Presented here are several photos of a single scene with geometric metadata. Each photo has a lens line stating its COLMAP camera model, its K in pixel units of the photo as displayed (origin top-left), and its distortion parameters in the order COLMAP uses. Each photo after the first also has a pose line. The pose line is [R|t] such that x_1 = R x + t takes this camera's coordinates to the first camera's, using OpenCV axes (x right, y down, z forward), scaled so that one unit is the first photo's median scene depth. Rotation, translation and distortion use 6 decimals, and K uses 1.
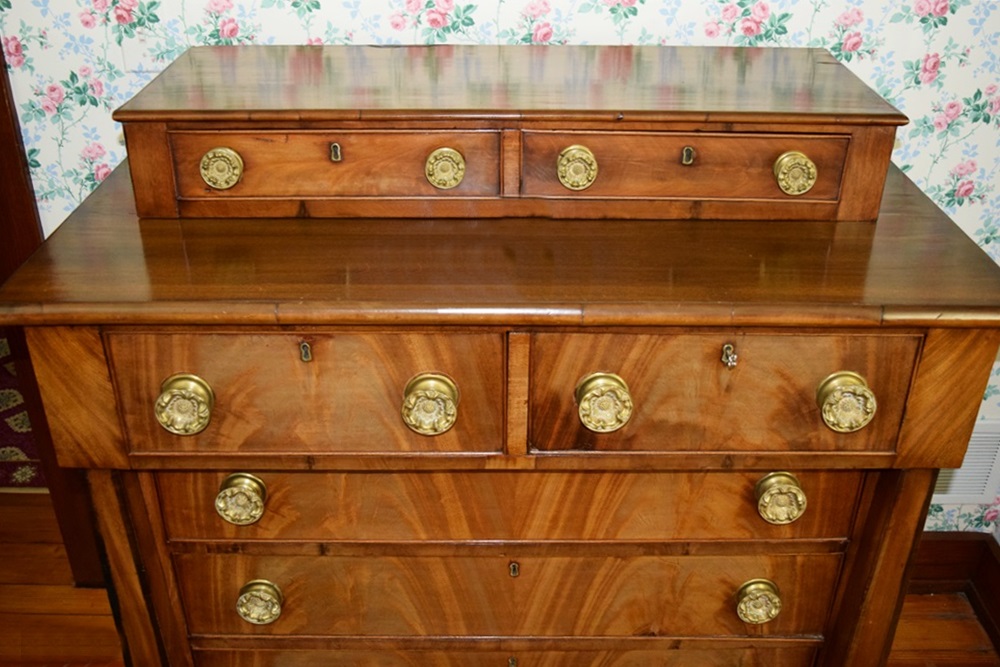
lens RADIAL K [[985.5, 0, 499.7], [0, 985.5, 334.1], [0, 0, 1]] dist [-0.060054, 0.000000]
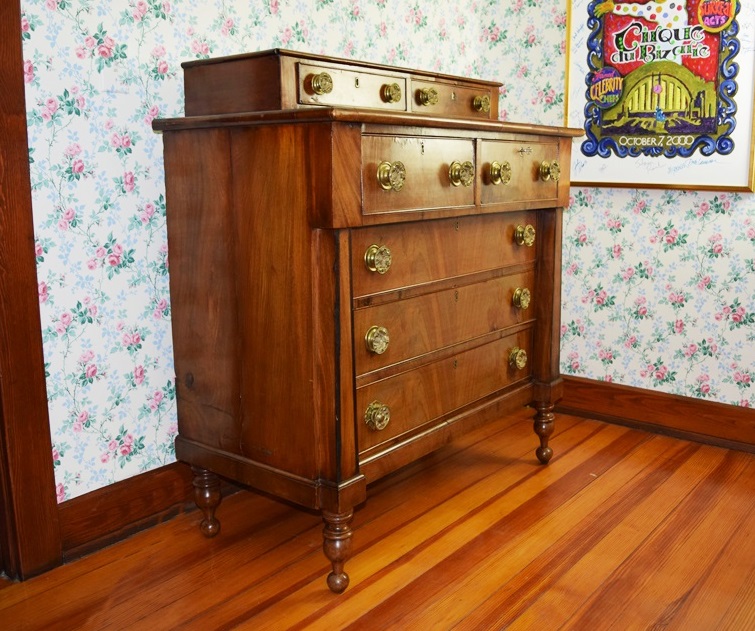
lens RADIAL K [[787.7, 0, 382.6], [0, 787.7, 318.2], [0, 0, 1]] dist [-0.076818, 0.000000]
pose [[0.621267, -0.160735, 0.766937, -1.293663], [0.393883, 0.910160, -0.128318, 0.427380], [-0.677410, 0.381803, 0.628762, 0.144825]]
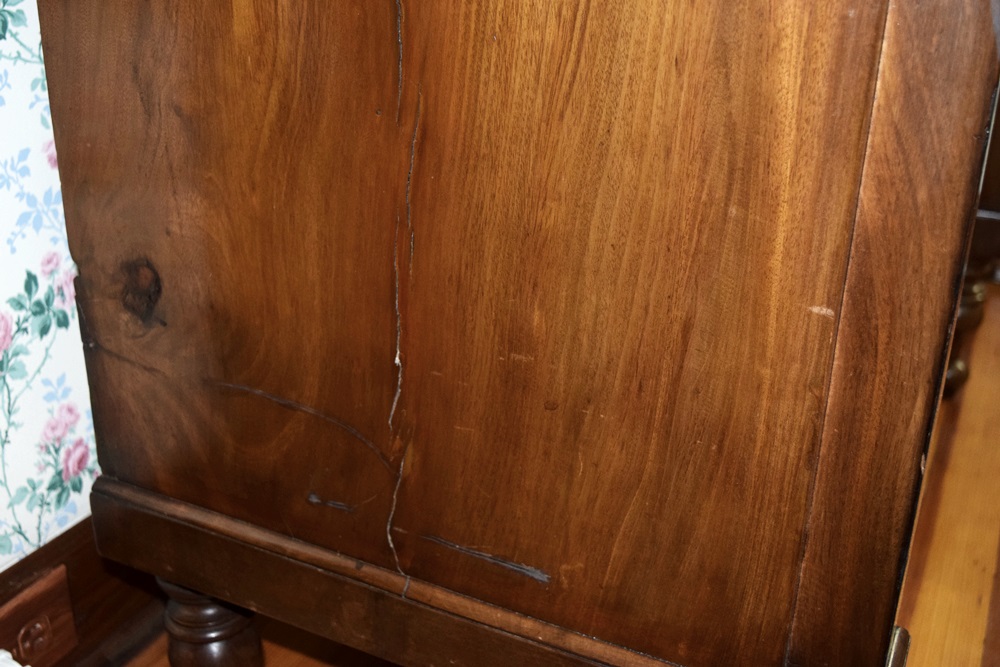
lens RADIAL K [[1145.9, 0, 497.4], [0, 1145.9, 330.7], [0, 0, 1]] dist [-0.049847, 0.000000]
pose [[0.441468, -0.362364, 0.820852, -0.790773], [0.426574, 0.889590, 0.163290, 0.202711], [-0.789393, 0.278067, 0.547300, 0.931561]]
